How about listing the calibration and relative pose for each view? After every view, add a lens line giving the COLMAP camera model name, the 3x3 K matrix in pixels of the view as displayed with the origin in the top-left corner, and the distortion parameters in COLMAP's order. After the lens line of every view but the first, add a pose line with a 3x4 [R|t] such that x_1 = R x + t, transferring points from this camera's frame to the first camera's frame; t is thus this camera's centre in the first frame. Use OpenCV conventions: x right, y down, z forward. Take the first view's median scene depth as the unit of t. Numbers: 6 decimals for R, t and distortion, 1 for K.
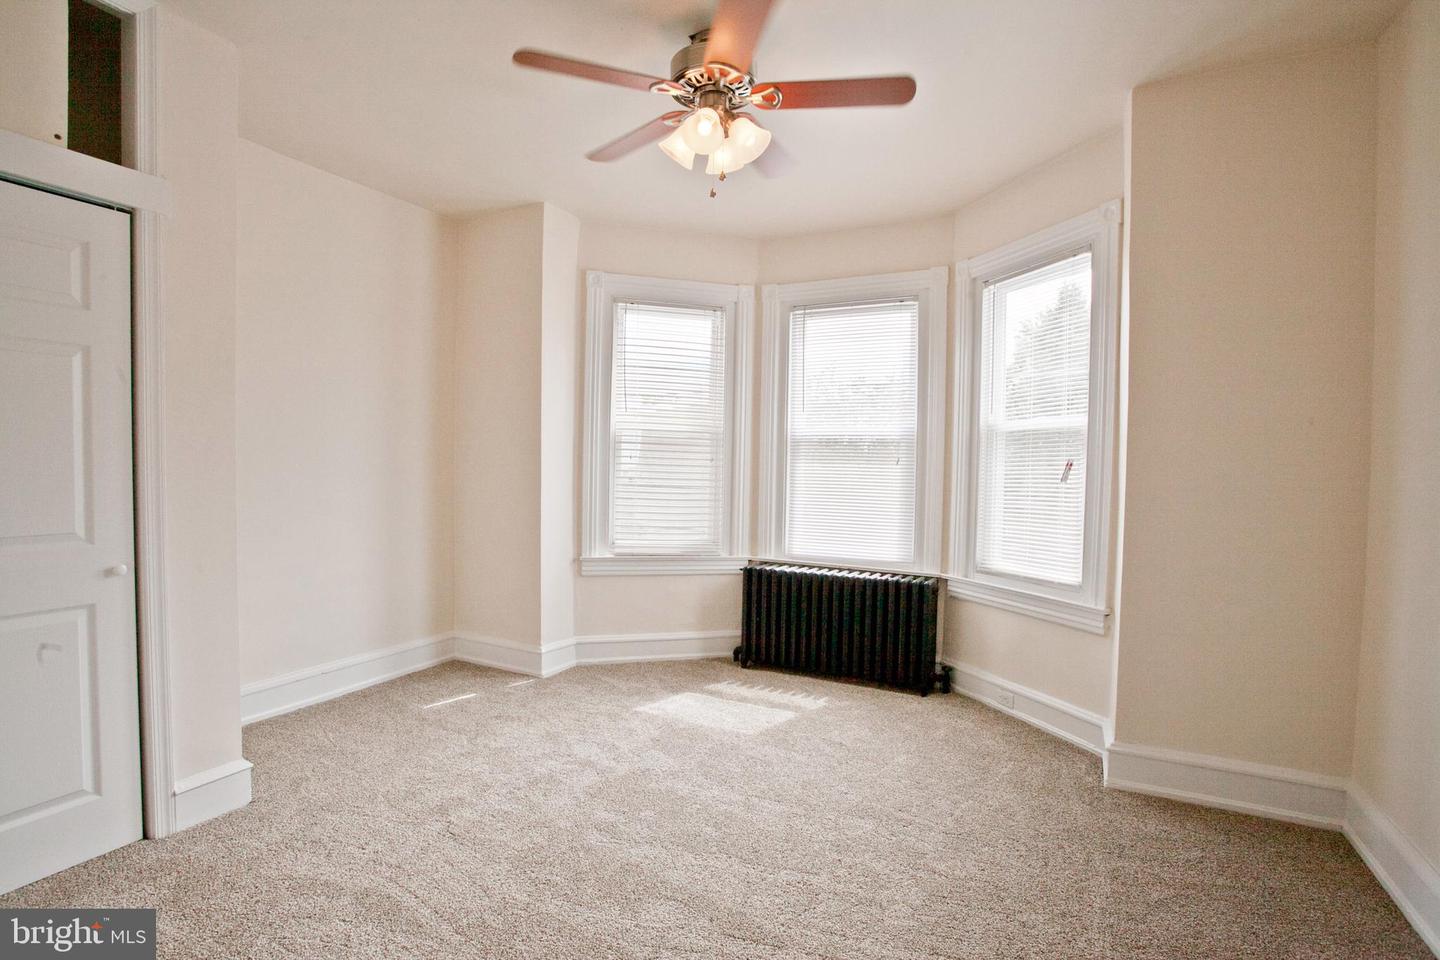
lens RADIAL K [[703.6, 0, 718.1], [0, 703.6, 483.7], [0, 0, 1]] dist [-0.083397, 0.040657]
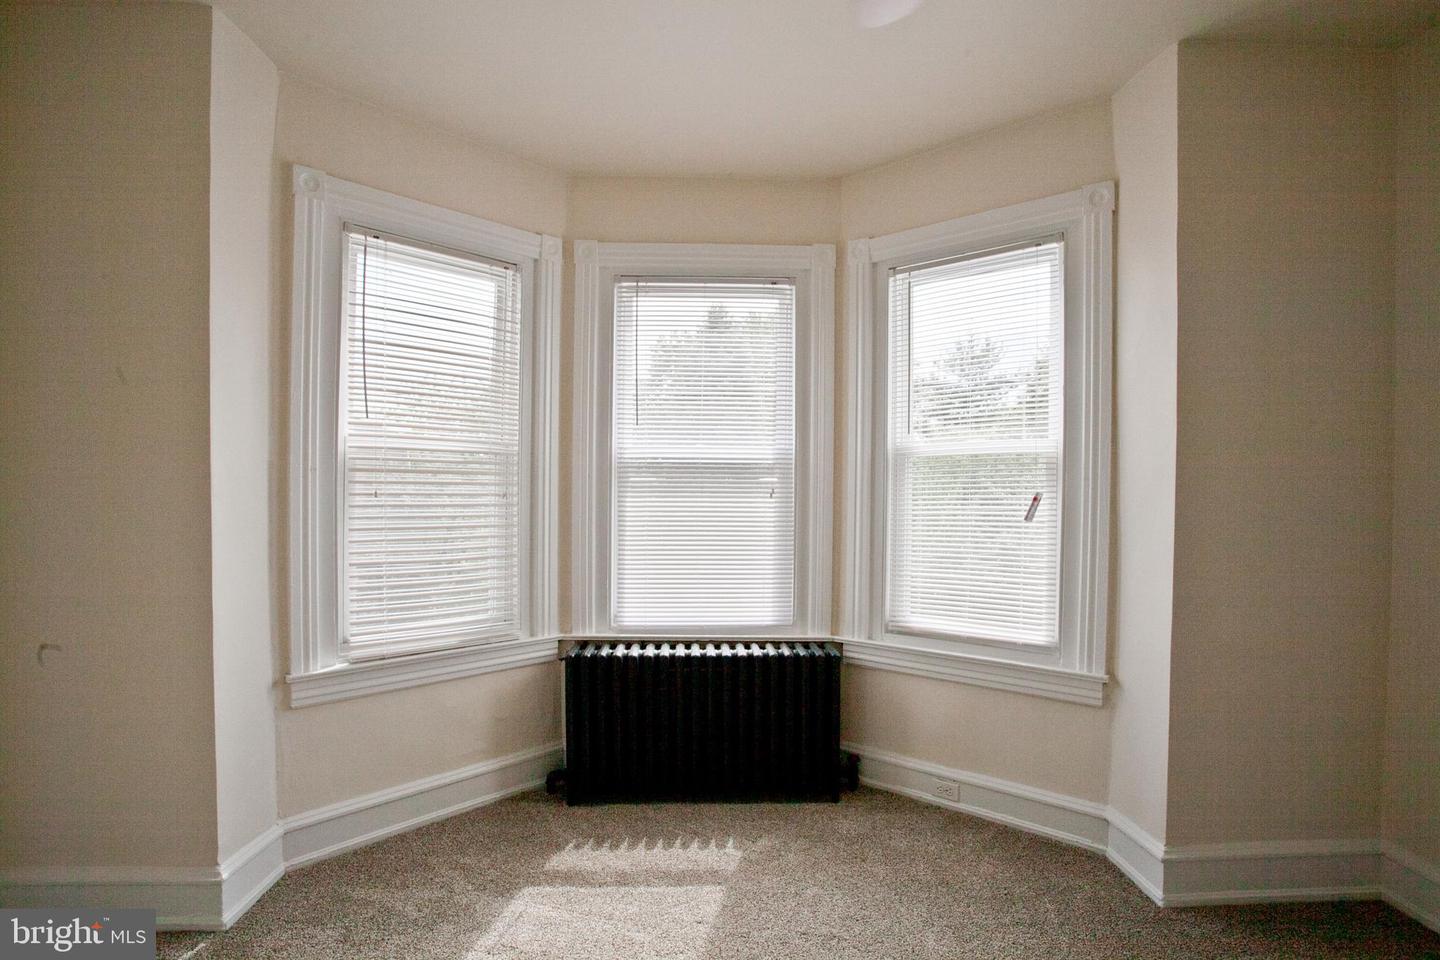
lens RADIAL K [[703.6, 0, 718.1], [0, 703.6, 483.7], [0, 0, 1]] dist [-0.083397, 0.040657]
pose [[0.865241, -0.017509, 0.501051, -0.180185], [0.024464, 0.999674, -0.007313, -0.039018], [-0.500760, 0.018585, 0.865387, 0.379103]]
